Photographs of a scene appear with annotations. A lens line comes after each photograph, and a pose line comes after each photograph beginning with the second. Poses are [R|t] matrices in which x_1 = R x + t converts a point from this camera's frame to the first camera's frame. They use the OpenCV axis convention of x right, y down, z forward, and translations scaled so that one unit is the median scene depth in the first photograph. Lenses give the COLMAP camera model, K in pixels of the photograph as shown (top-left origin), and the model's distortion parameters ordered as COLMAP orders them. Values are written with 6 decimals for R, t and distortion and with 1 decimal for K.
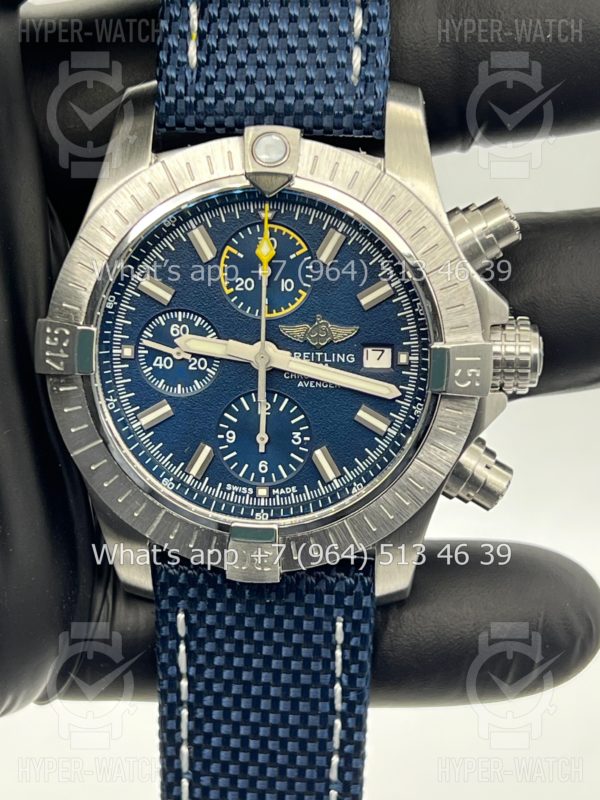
lens RADIAL K [[1964.4, 0, 301.5], [0, 1964.4, 395.9], [0, 0, 1]] dist [0.174265, 0.000000]
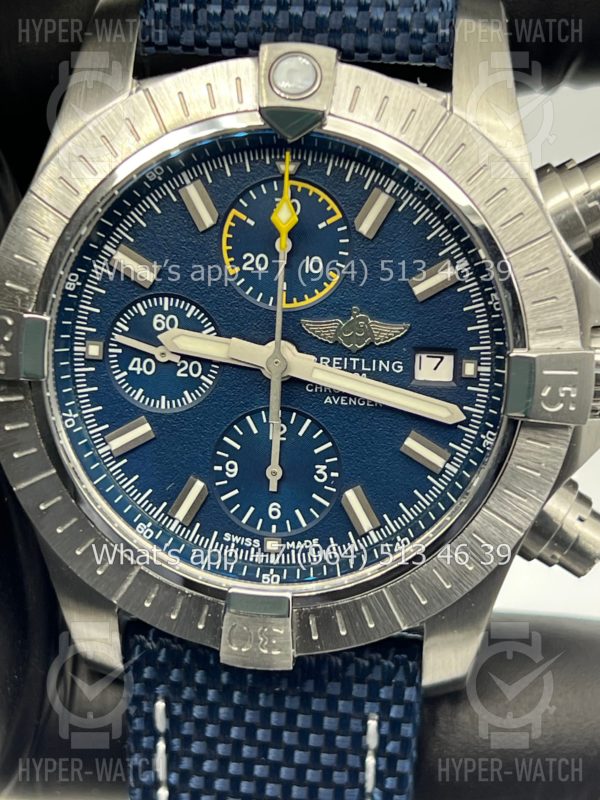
lens RADIAL K [[1964.4, 0, 300.5], [0, 1964.4, 398.4], [0, 0, 1]] dist [0.174265, 0.000000]
pose [[0.999506, 0.026024, -0.017613, 0.002074], [-0.025827, 0.999602, 0.011331, -0.014663], [0.017901, -0.010871, 0.999781, 0.266406]]
